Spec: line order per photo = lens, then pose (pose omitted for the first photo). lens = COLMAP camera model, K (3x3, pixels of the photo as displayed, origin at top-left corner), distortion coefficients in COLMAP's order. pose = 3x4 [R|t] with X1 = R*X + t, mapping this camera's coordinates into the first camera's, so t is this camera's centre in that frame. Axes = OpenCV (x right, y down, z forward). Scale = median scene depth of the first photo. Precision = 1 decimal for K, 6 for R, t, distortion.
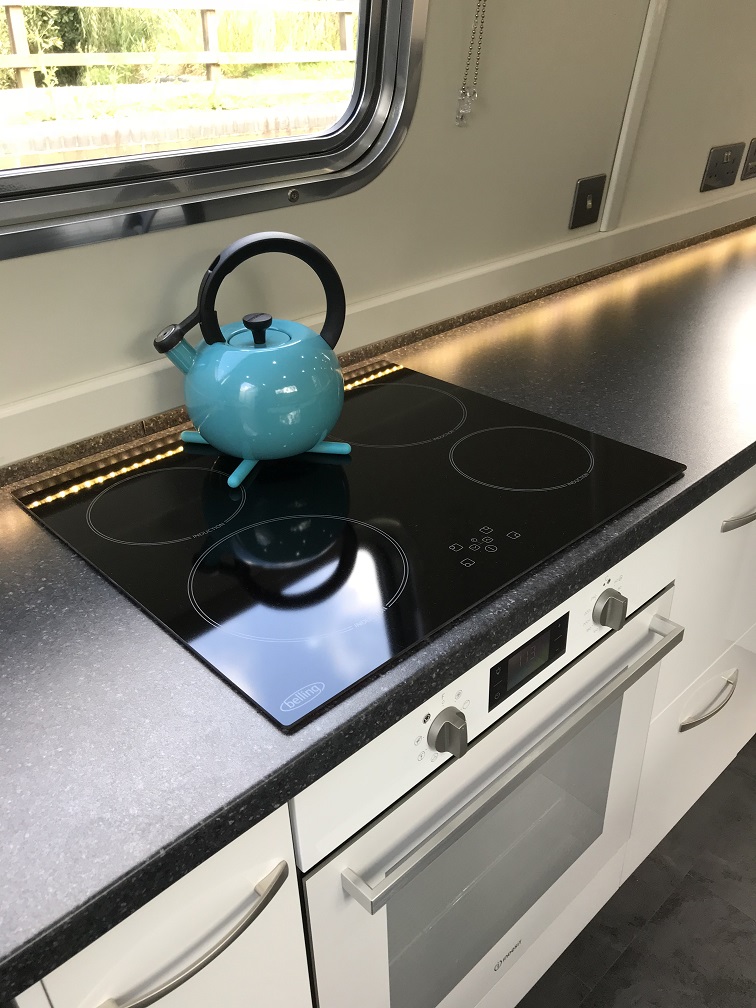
lens RADIAL K [[826.9, 0, 379.5], [0, 826.9, 508.8], [0, 0, 1]] dist [0.033266, -0.037410]
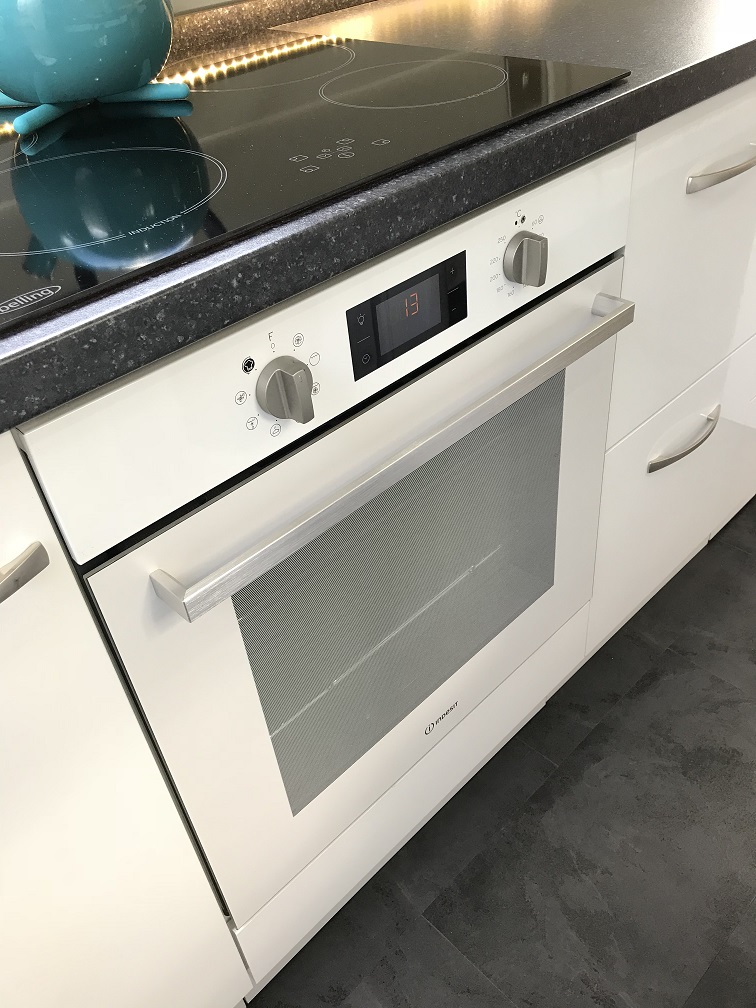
lens RADIAL K [[826.9, 0, 377.1], [0, 826.9, 501.2], [0, 0, 1]] dist [0.033266, -0.037410]
pose [[0.997868, -0.060584, -0.024285, 0.148049], [0.063470, 0.987464, 0.144523, 0.223997], [0.015225, -0.145756, 0.989203, 0.216487]]
